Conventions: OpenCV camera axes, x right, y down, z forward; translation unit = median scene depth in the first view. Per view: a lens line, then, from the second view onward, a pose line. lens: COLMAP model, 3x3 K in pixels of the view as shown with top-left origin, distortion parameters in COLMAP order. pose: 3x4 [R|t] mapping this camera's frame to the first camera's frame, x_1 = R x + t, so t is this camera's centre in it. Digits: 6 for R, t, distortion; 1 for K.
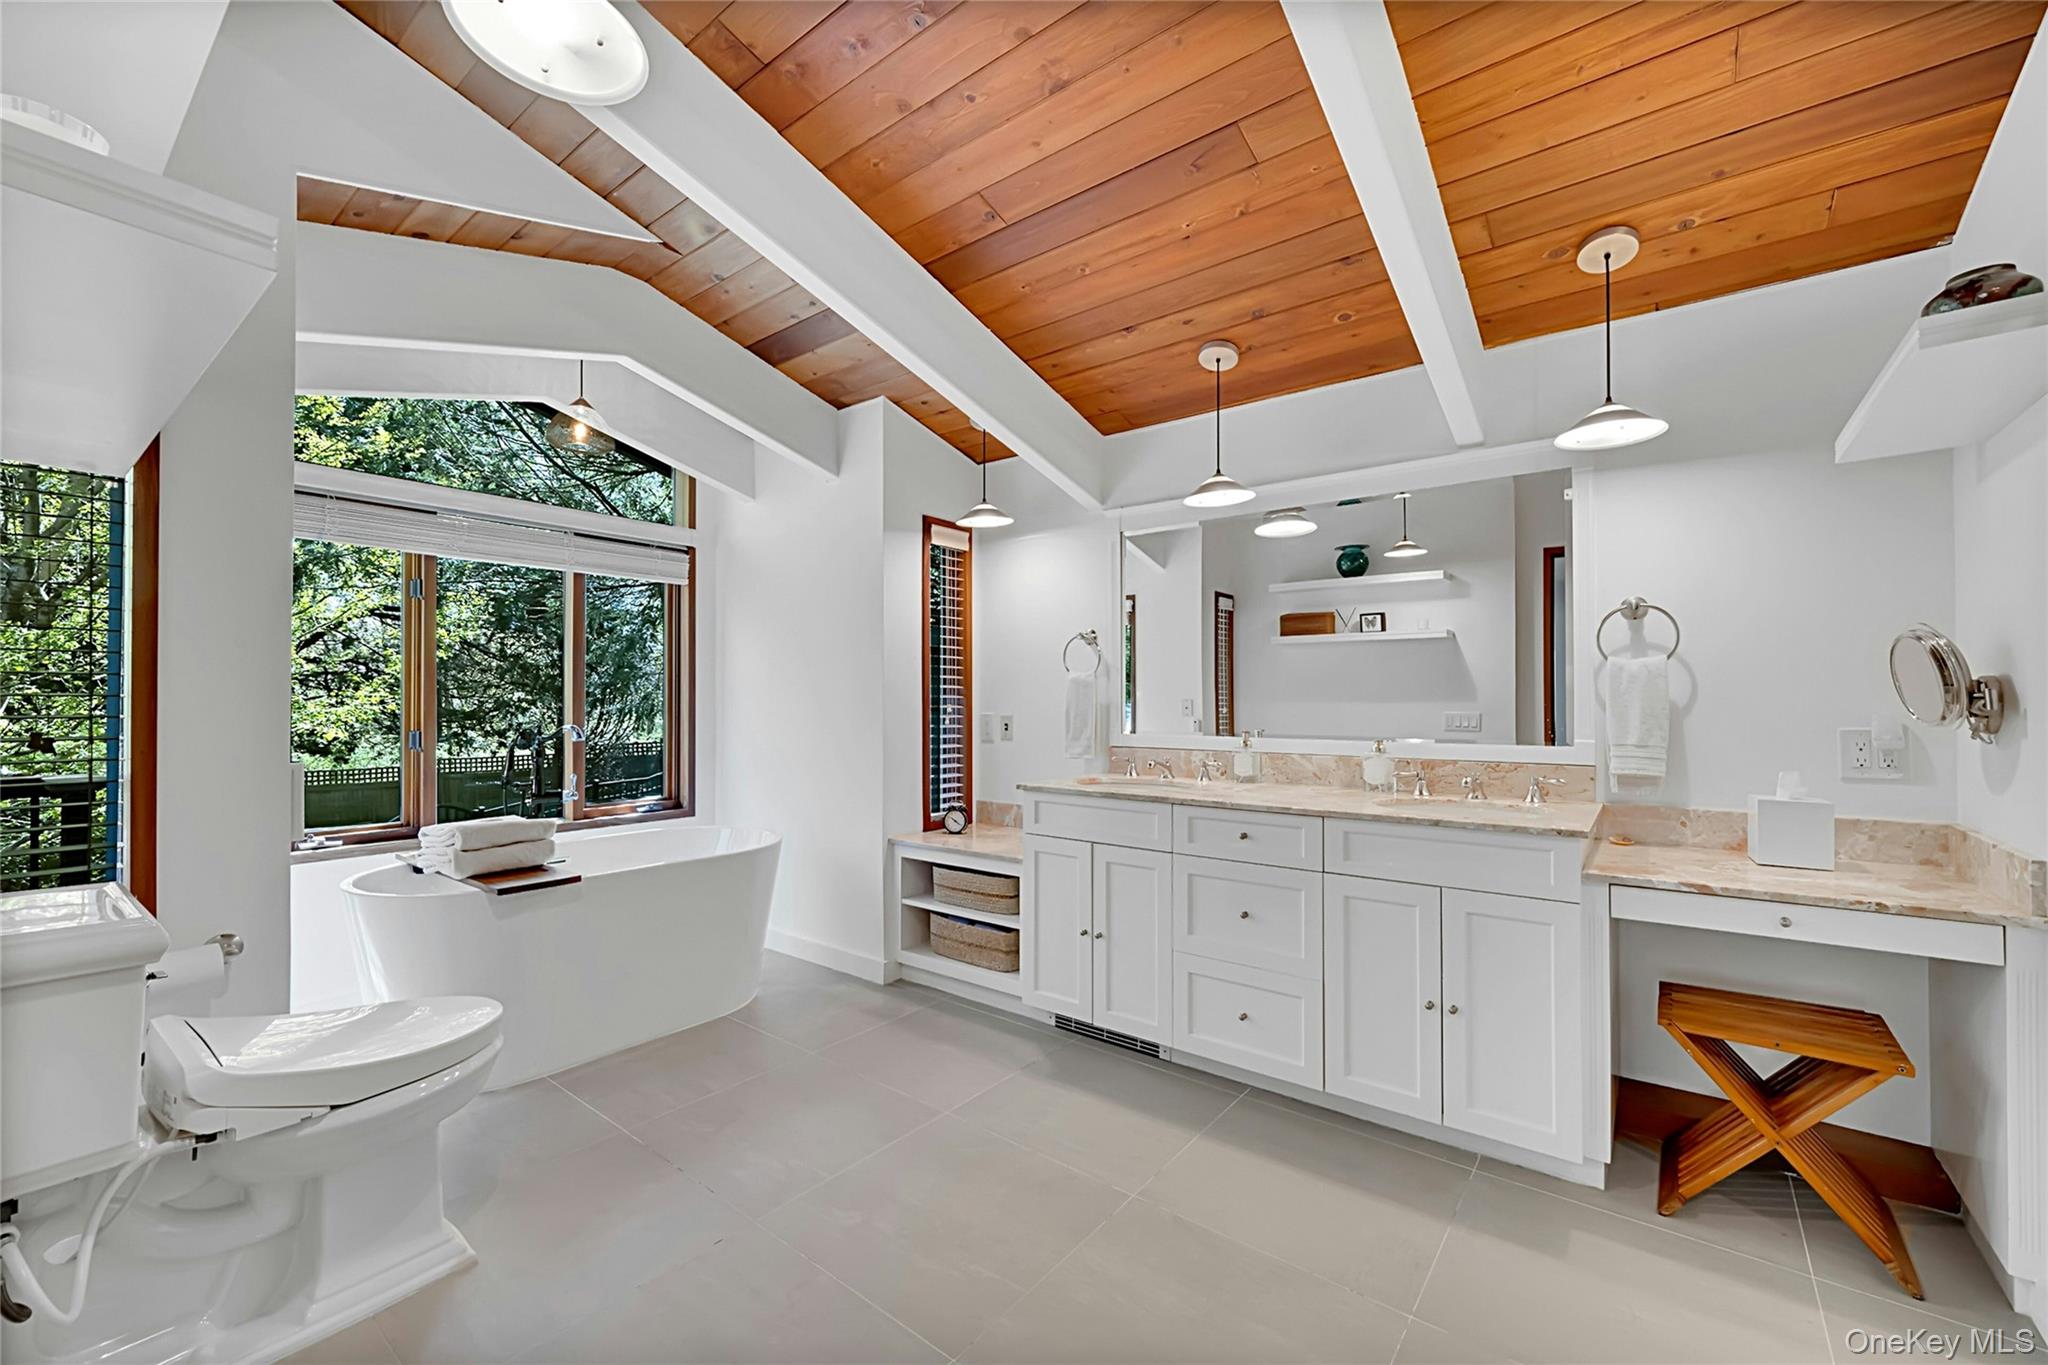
lens RADIAL K [[811.2, 0, 1024.0], [0, 811.2, 682.5], [0, 0, 1]] dist [0.000728, 0.000022]
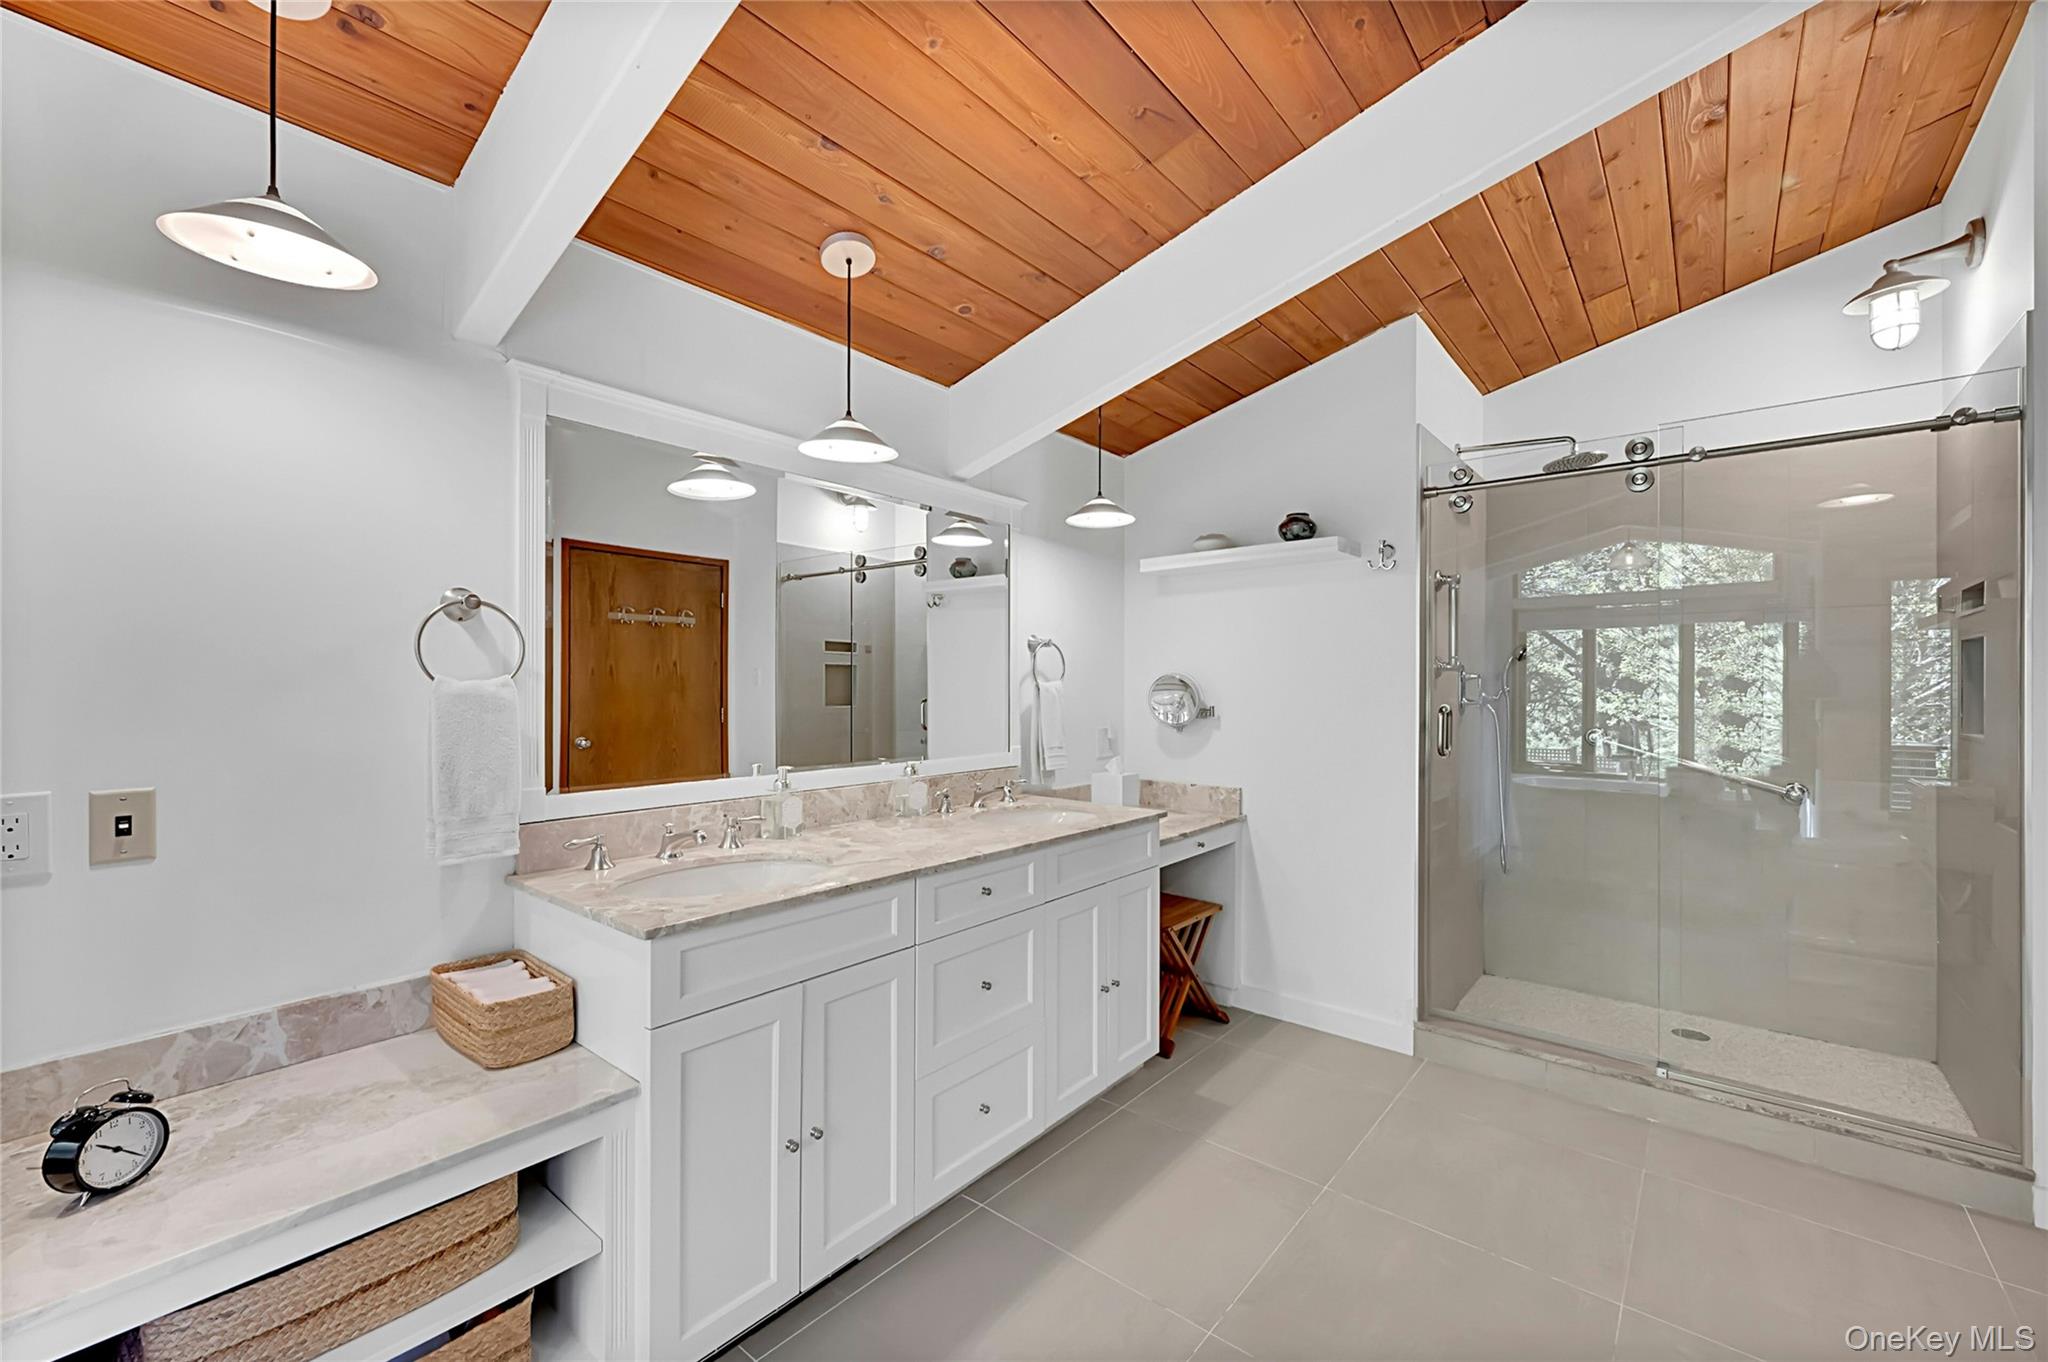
lens RADIAL K [[811.2, 0, 1024.0], [0, 811.2, 681.0], [0, 0, 1]] dist [0.000728, 0.000022]
pose [[0.032842, 0.007981, 0.999429, -0.520763], [-0.021636, 0.999739, -0.007272, -0.019458], [-0.999226, -0.021385, 0.033006, 0.871745]]
